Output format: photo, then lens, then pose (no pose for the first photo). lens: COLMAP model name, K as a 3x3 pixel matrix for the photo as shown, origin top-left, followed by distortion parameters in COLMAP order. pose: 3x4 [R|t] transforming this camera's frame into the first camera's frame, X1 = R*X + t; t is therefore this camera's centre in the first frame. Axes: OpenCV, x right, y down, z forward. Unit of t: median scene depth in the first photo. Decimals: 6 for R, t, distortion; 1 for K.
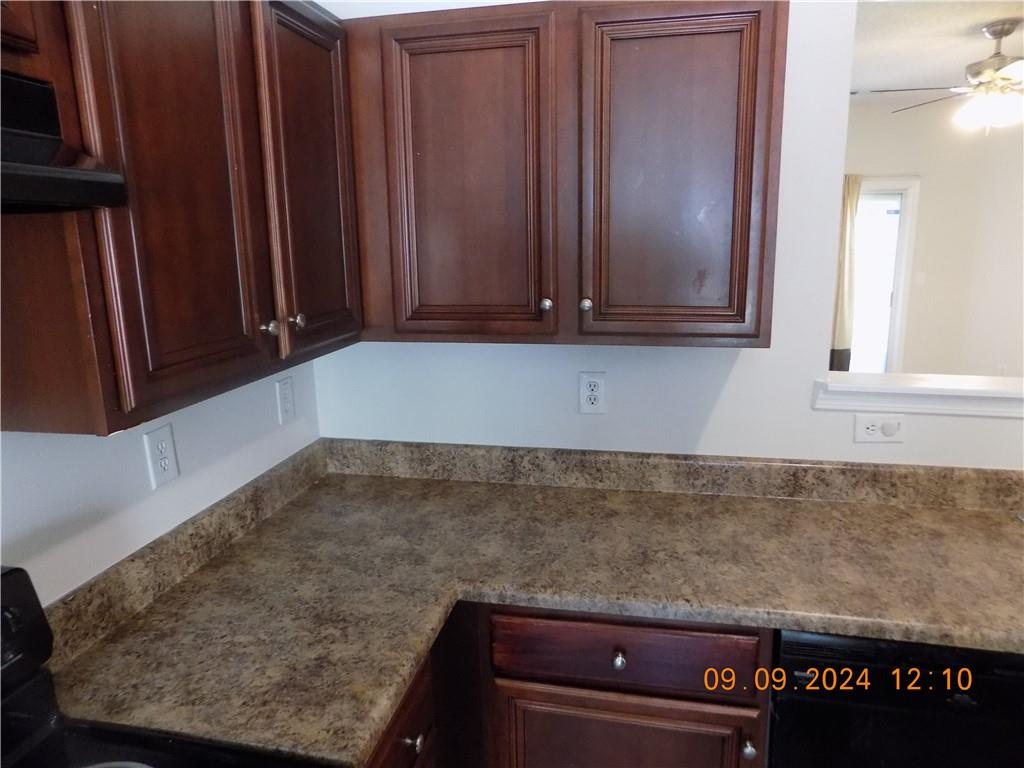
lens RADIAL K [[679.8, 0, 506.4], [0, 679.8, 371.9], [0, 0, 1]] dist [-0.086209, 0.073327]
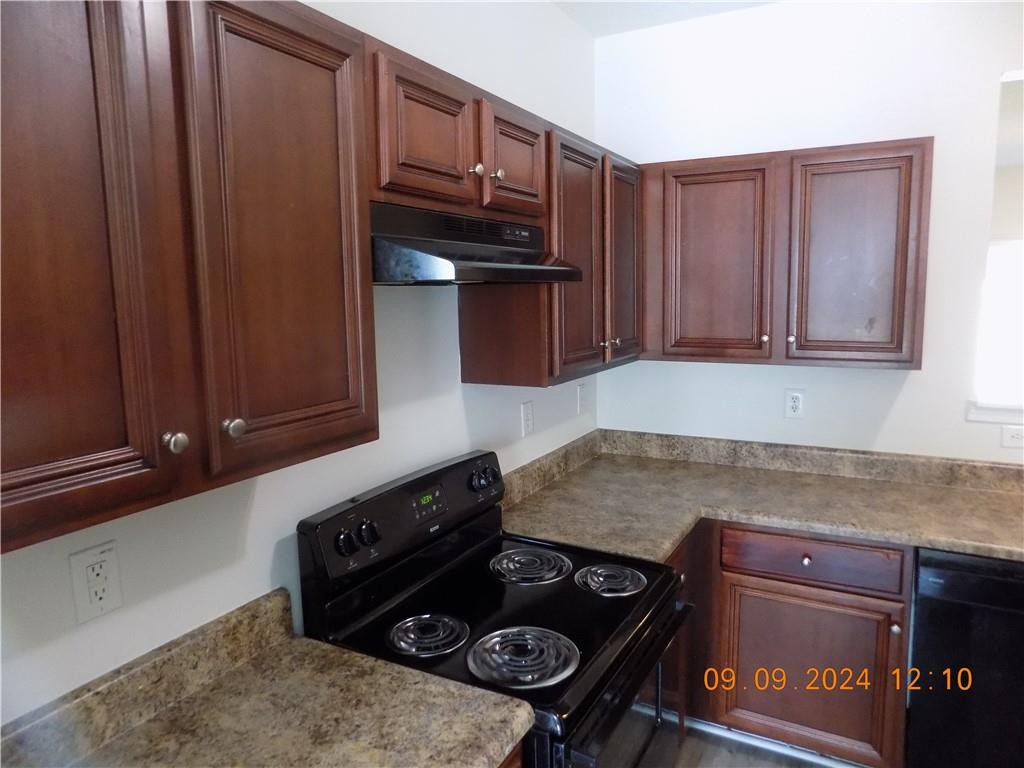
lens RADIAL K [[679.8, 0, 506.4], [0, 679.8, 371.9], [0, 0, 1]] dist [-0.086209, 0.073327]
pose [[0.957687, 0.036993, -0.285426, -0.065150], [-0.058939, 0.995896, -0.068683, 0.117405], [0.281713, 0.082599, 0.955937, -0.635274]]
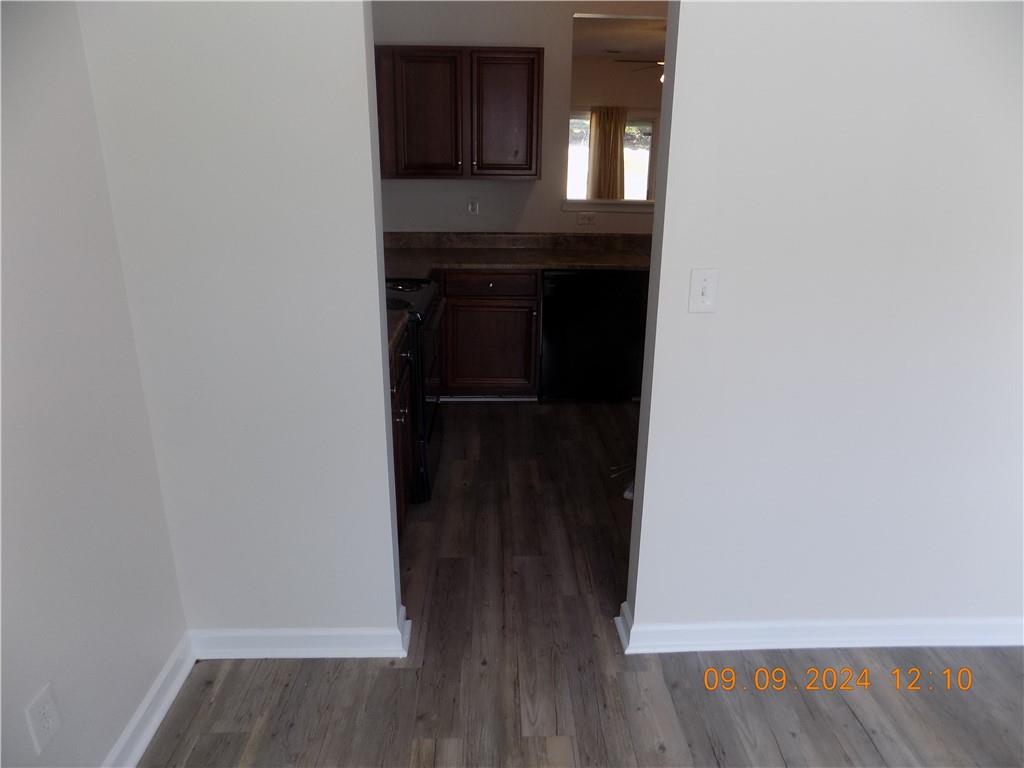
lens RADIAL K [[679.8, 0, 506.4], [0, 679.8, 371.9], [0, 0, 1]] dist [-0.086209, 0.073327]
pose [[0.970204, -0.046325, 0.237819, -0.415985], [0.018361, 0.992787, 0.118479, 0.391984], [-0.241592, -0.110582, 0.964057, -1.628858]]
